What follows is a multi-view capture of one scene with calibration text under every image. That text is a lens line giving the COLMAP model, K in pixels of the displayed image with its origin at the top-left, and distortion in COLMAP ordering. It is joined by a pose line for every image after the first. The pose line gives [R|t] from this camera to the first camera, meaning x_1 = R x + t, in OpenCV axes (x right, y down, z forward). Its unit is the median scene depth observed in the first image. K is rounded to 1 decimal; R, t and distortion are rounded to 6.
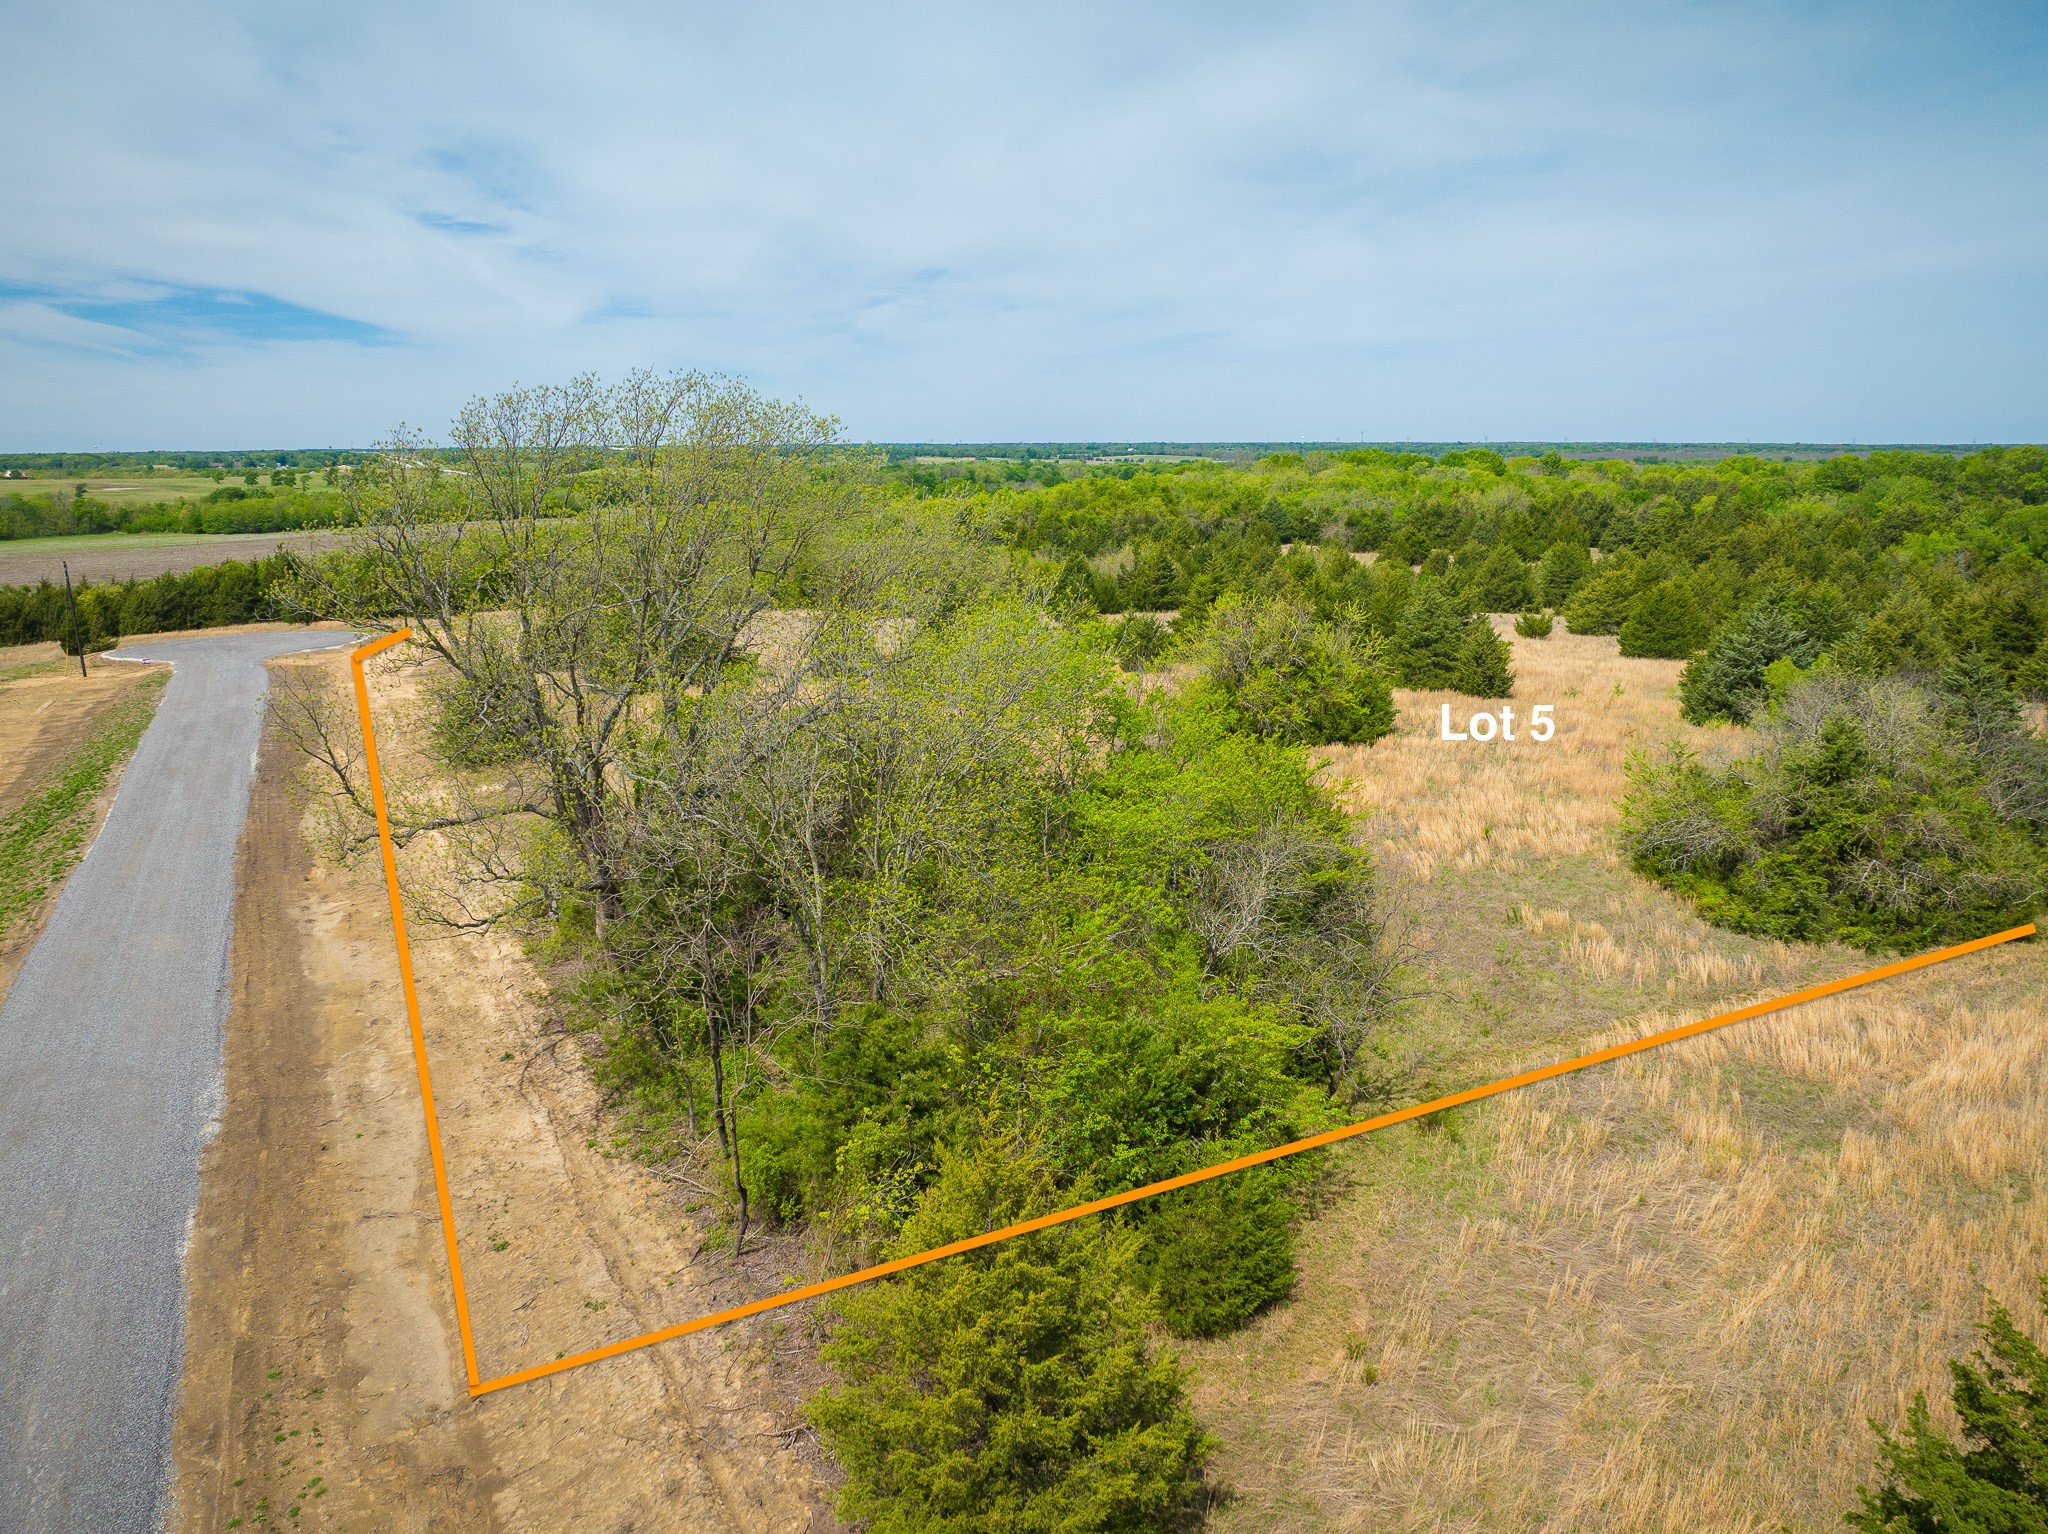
lens RADIAL K [[1447.6, 0, 1042.0], [0, 1447.6, 778.1], [0, 0, 1]] dist [-0.045782, 0.014389]
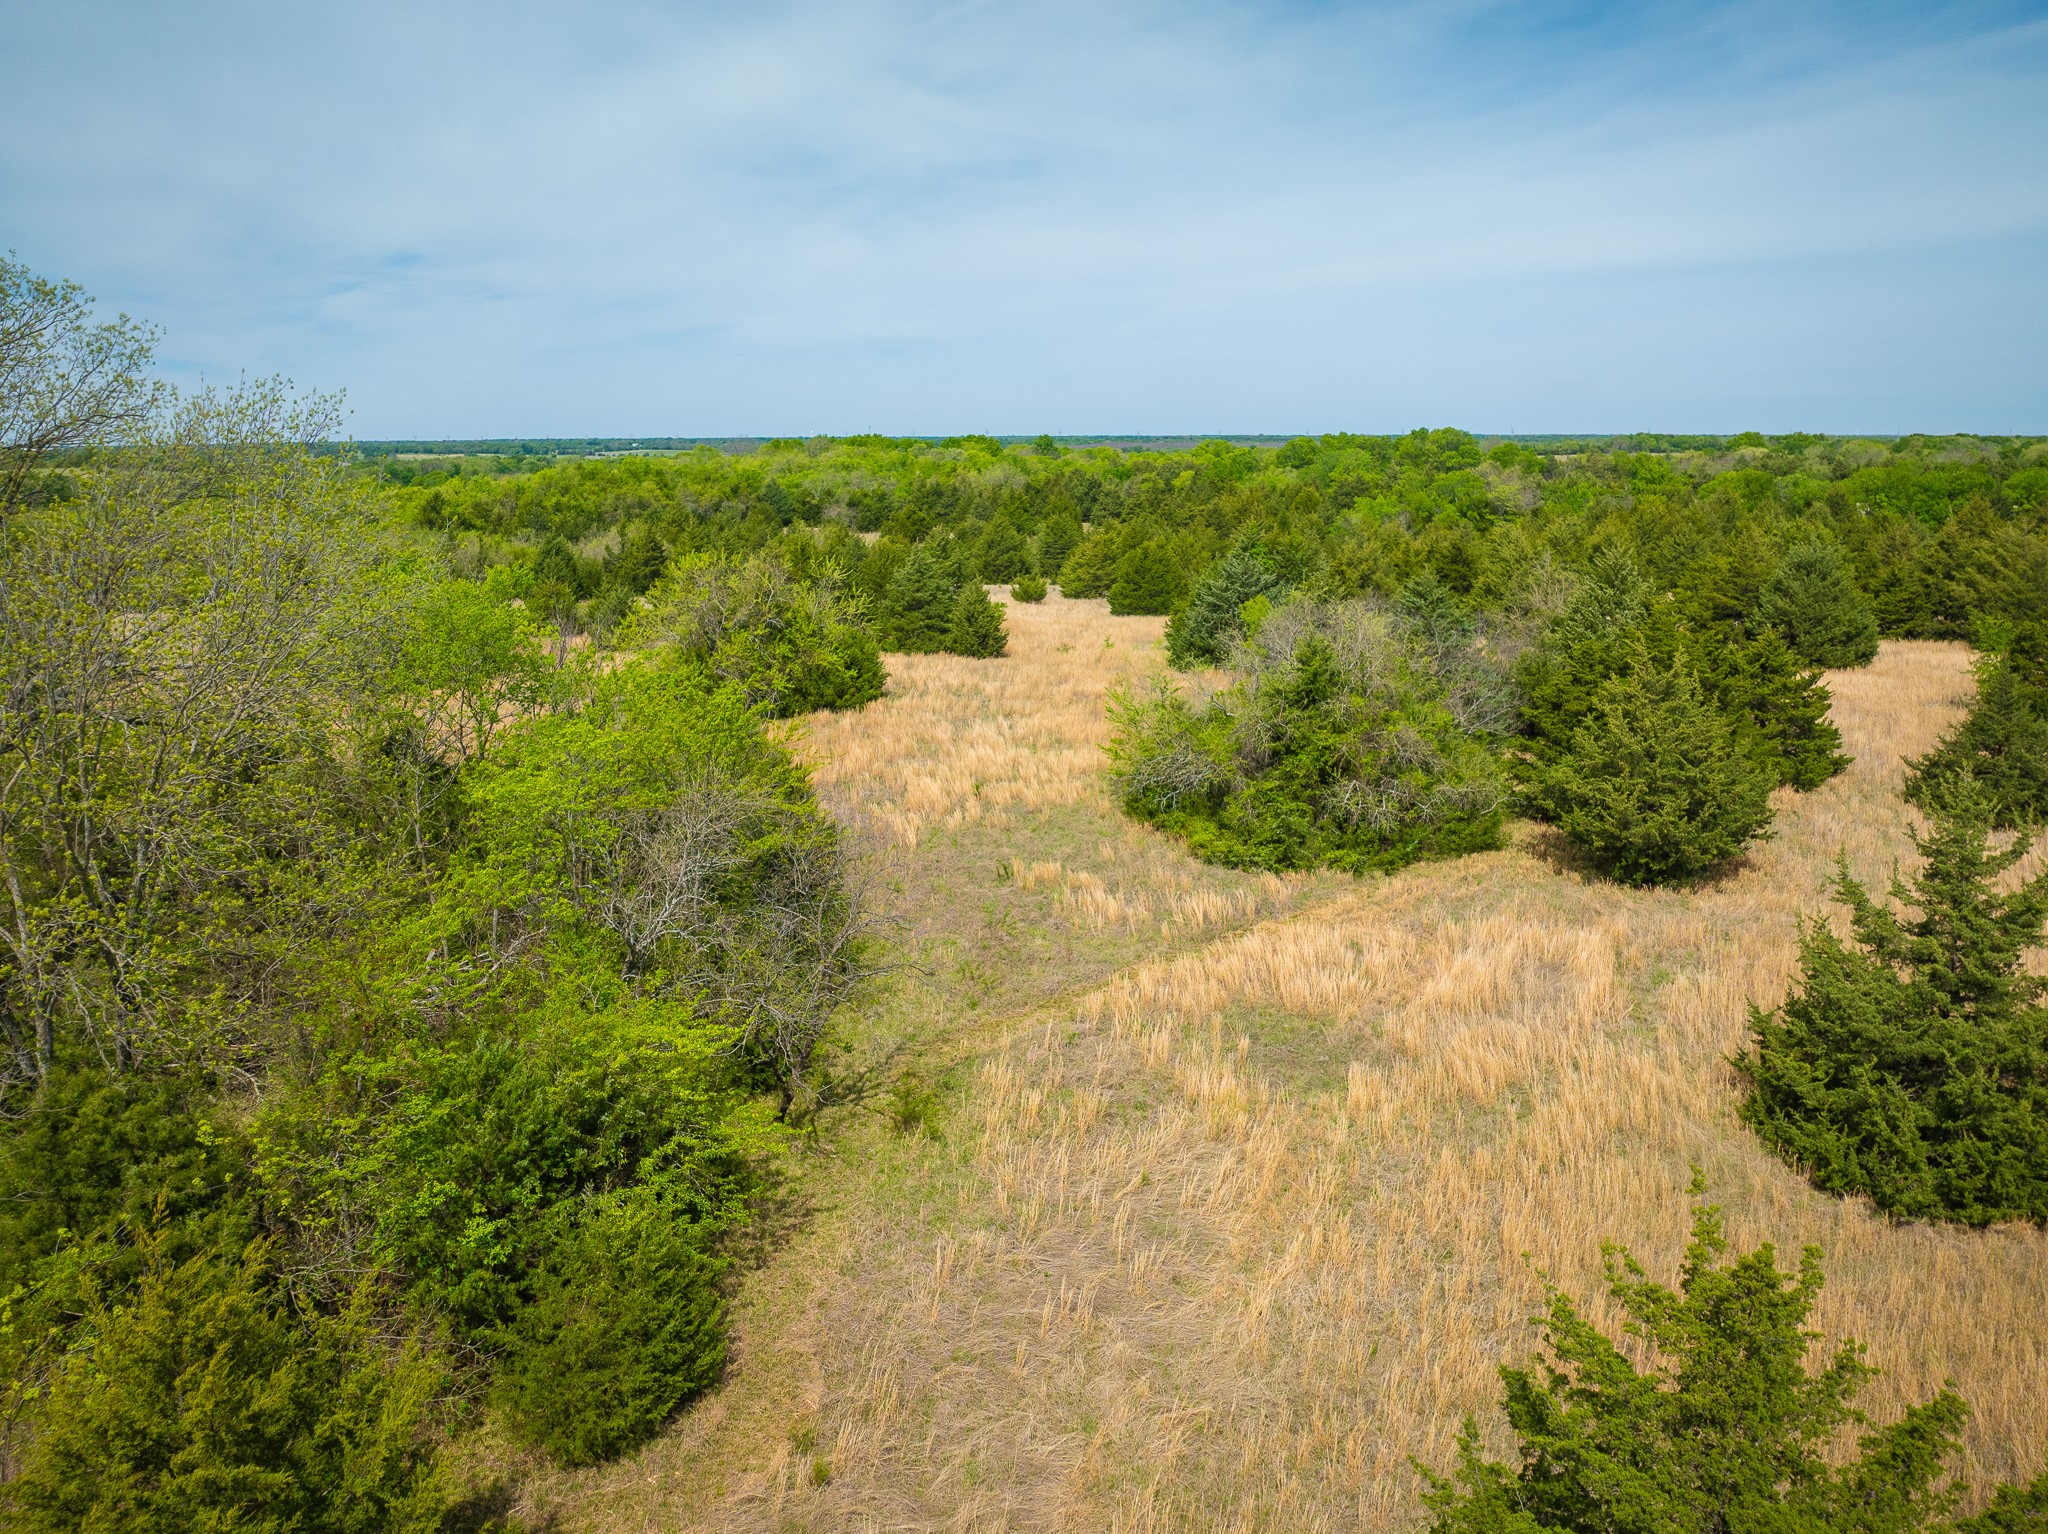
lens RADIAL K [[1447.6, 0, 1025.1], [0, 1447.6, 779.6], [0, 0, 1]] dist [-0.045782, 0.014389]
pose [[0.949644, -0.075823, 0.304018, 0.080829], [0.073946, 0.997105, 0.017700, 0.026598], [-0.304480, 0.005672, 0.952502, 0.149616]]
